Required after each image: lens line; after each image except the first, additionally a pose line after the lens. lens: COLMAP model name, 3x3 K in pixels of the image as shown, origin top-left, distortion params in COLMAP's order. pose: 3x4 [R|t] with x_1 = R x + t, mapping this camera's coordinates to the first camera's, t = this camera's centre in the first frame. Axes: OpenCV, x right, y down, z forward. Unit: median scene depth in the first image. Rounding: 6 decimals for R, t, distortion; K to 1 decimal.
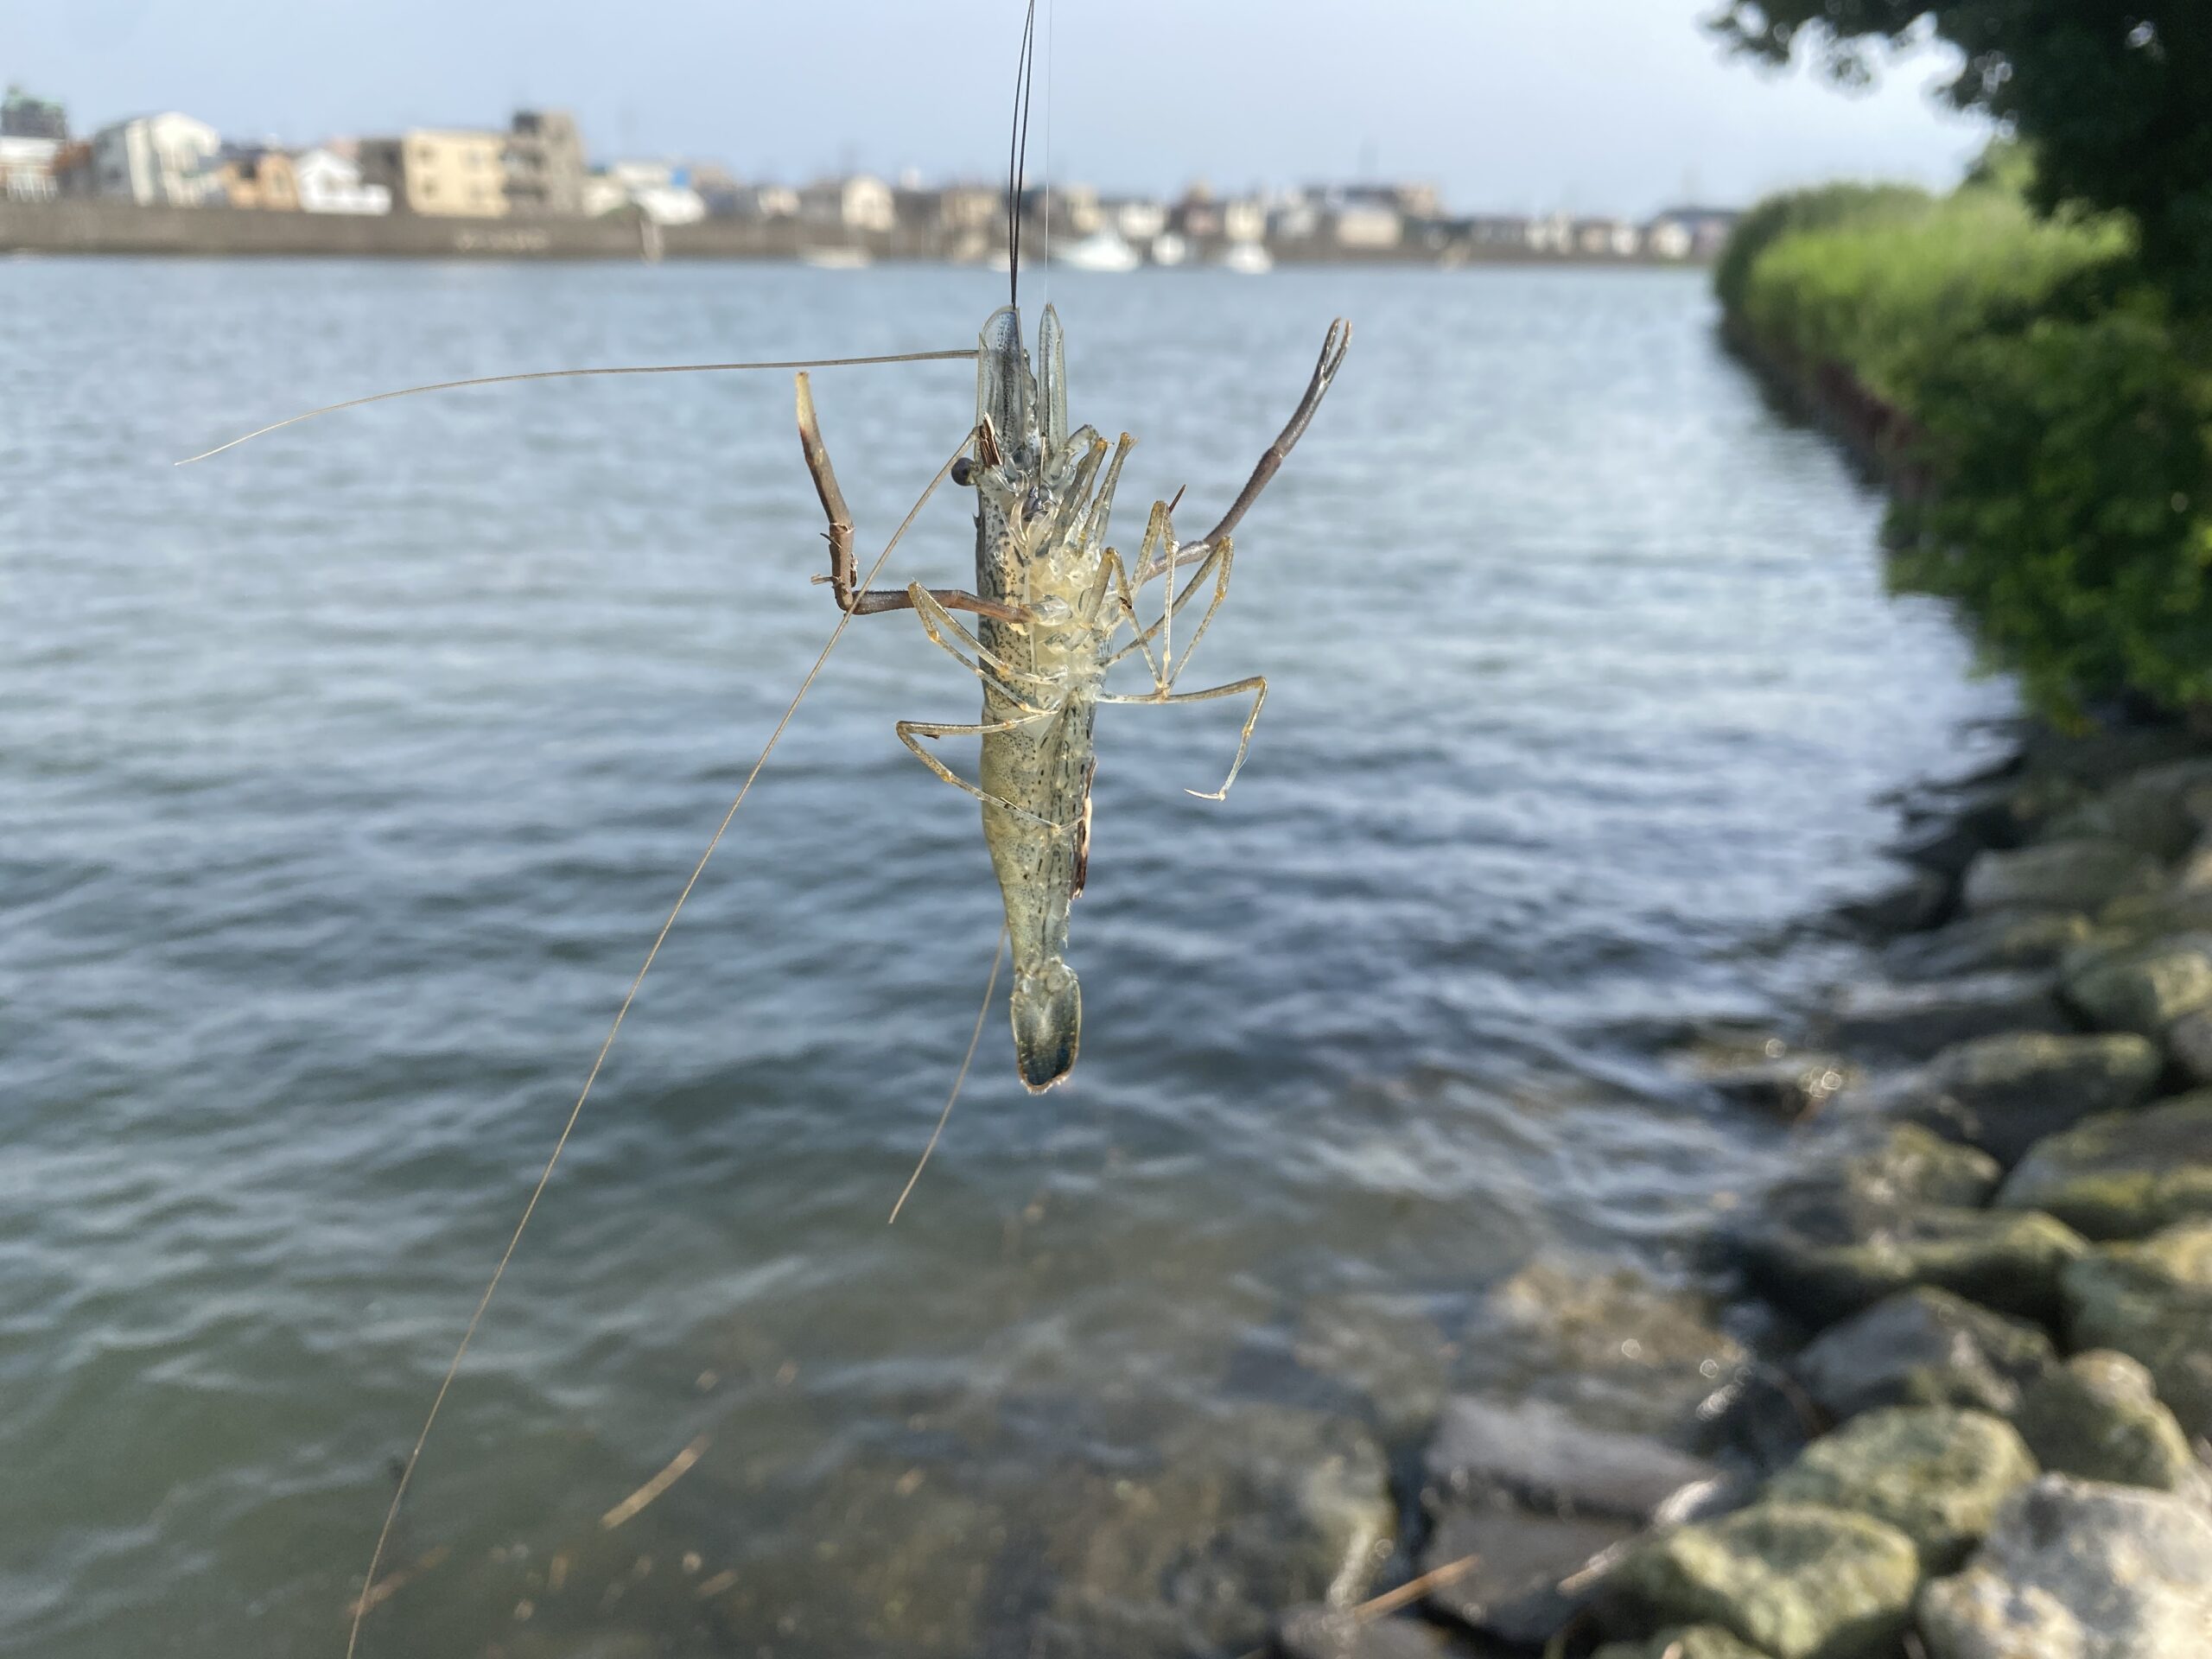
lens RADIAL K [[1668.0, 0, 1106.0], [0, 1668.0, 829.5], [0, 0, 1]] dist [-0.000256, 0.001130]
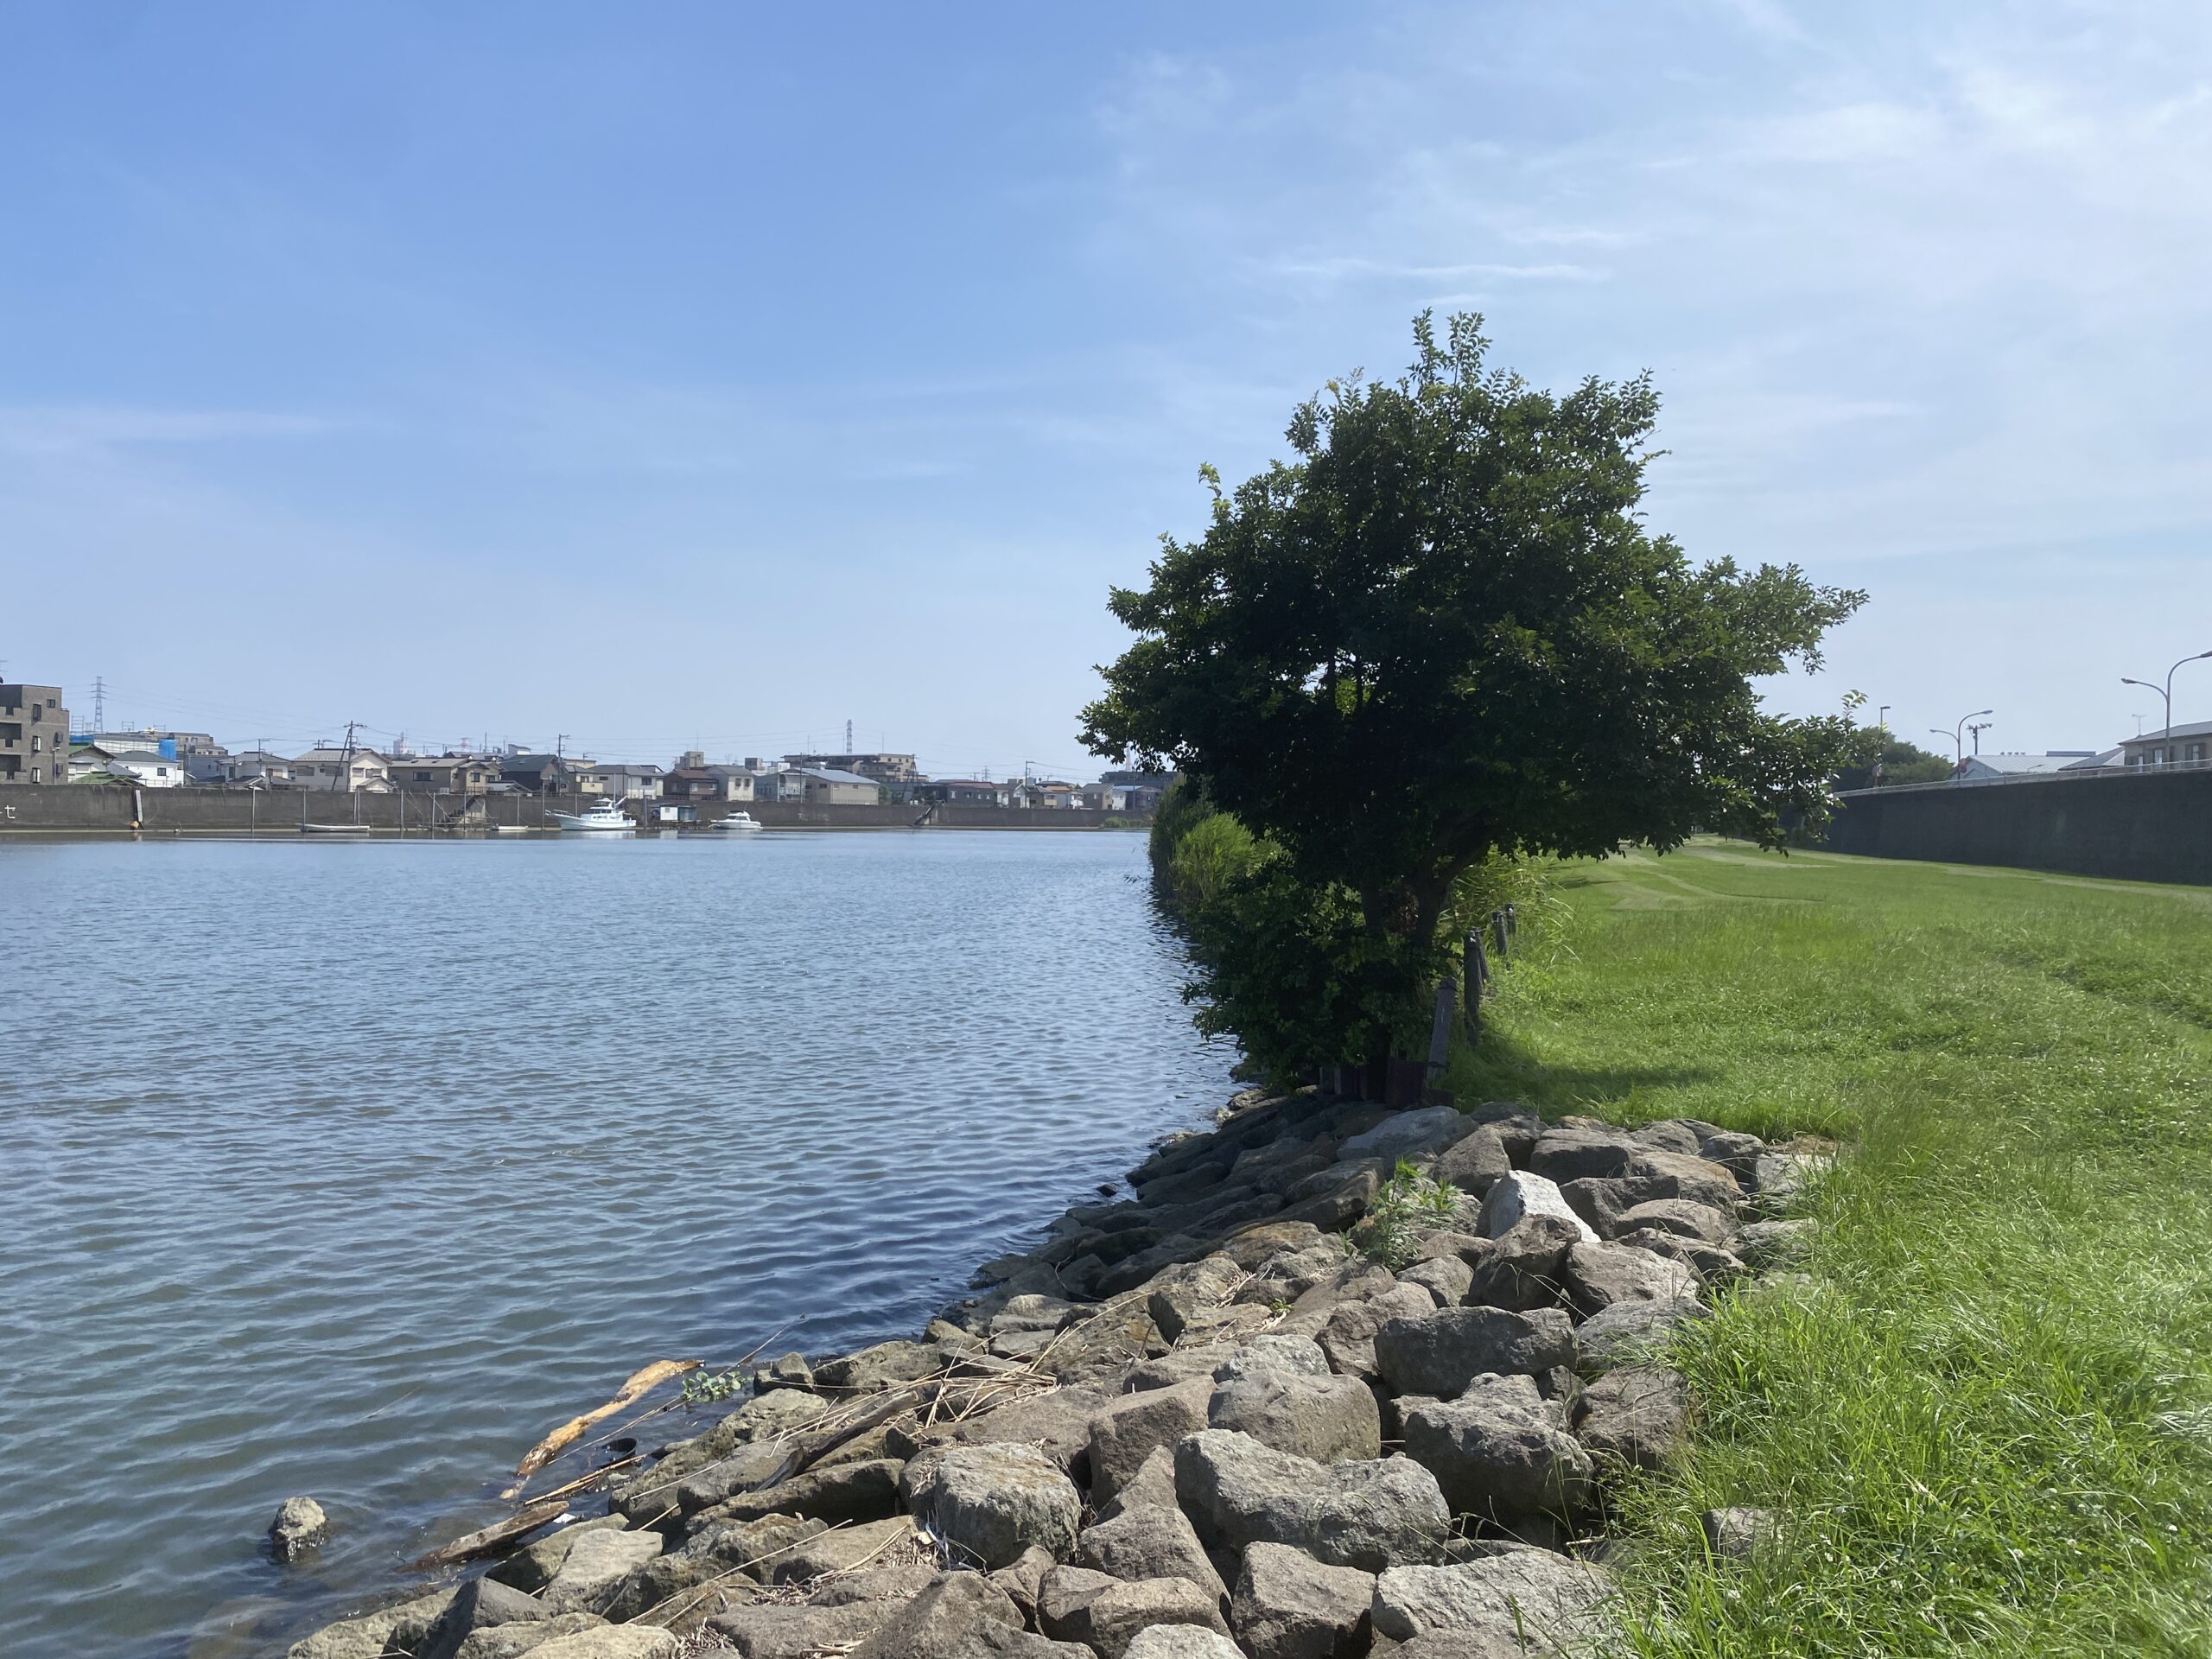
lens RADIAL K [[1776.9, 0, 1106.0], [0, 1776.9, 829.5], [0, 0, 1]] dist [0.244946, -0.000432]
pose [[0.956169, 0.000014, 0.292816, -0.033203], [0.091720, 0.949662, -0.299550, 0.036442], [-0.278080, 0.313277, 0.908036, -0.131108]]
